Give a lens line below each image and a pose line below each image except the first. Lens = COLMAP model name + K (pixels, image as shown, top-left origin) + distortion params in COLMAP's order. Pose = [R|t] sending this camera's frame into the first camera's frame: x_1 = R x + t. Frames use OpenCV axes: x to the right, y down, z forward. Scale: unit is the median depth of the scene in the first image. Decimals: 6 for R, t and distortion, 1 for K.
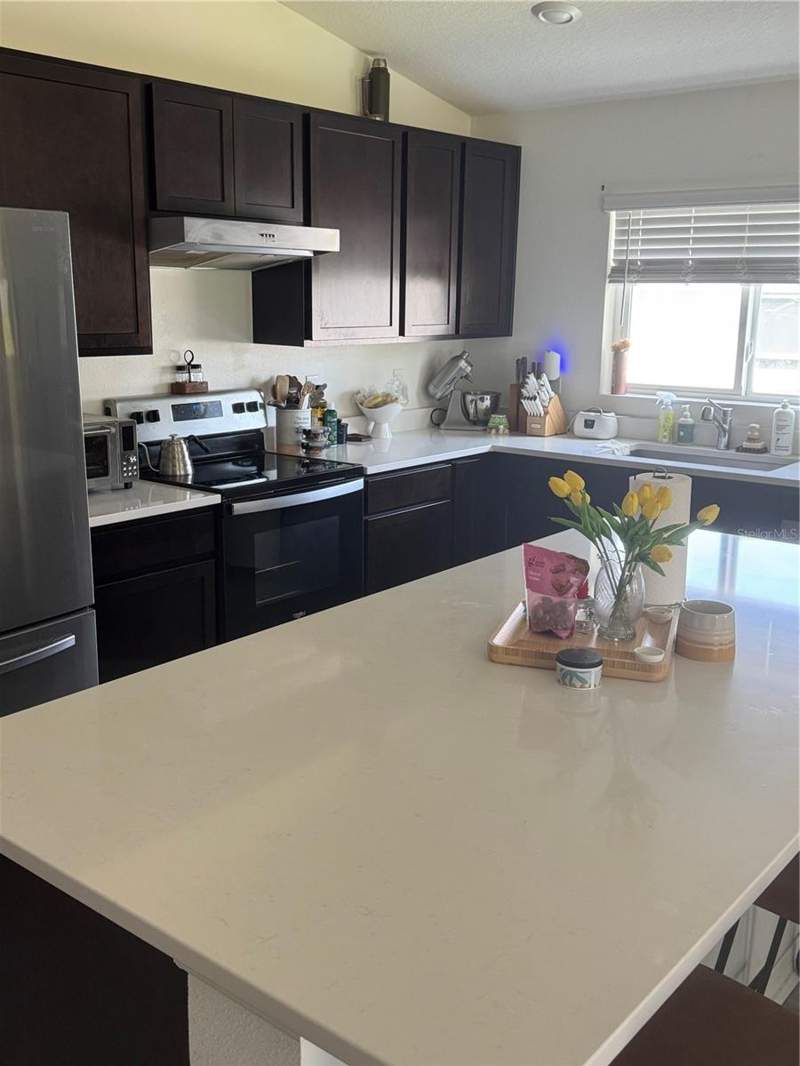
lens RADIAL K [[1064.7, 0, 394.5], [0, 1064.7, 522.9], [0, 0, 1]] dist [0.085013, 0.000000]
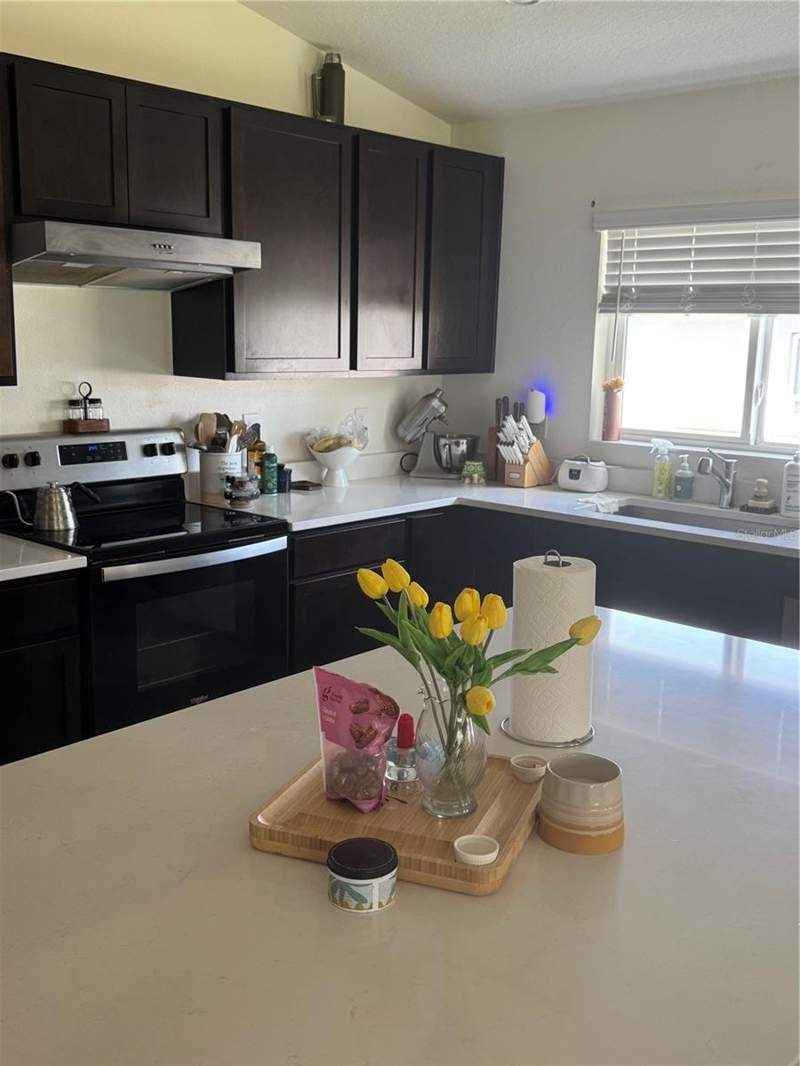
lens RADIAL K [[1064.7, 0, 411.2], [0, 1064.7, 531.8], [0, 0, 1]] dist [0.085013, 0.000000]
pose [[0.998996, 0.018315, -0.040890, 0.092342], [-0.019423, 0.999450, -0.026863, -0.021853], [0.040376, 0.027631, 0.998802, 0.142869]]
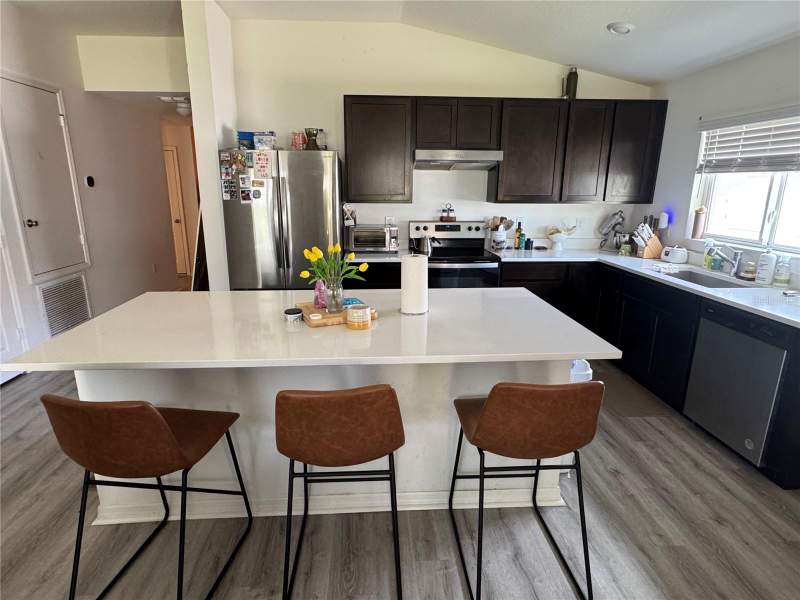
lens RADIAL K [[451.7, 0, 399.6], [0, 451.7, 297.7], [0, 0, 1]] dist [0.002593, 0.000582]
pose [[0.689416, 0.172139, -0.703615, 0.445515], [-0.154713, 0.983931, 0.089127, -0.020168], [0.707651, 0.047413, 0.704970, 0.172900]]
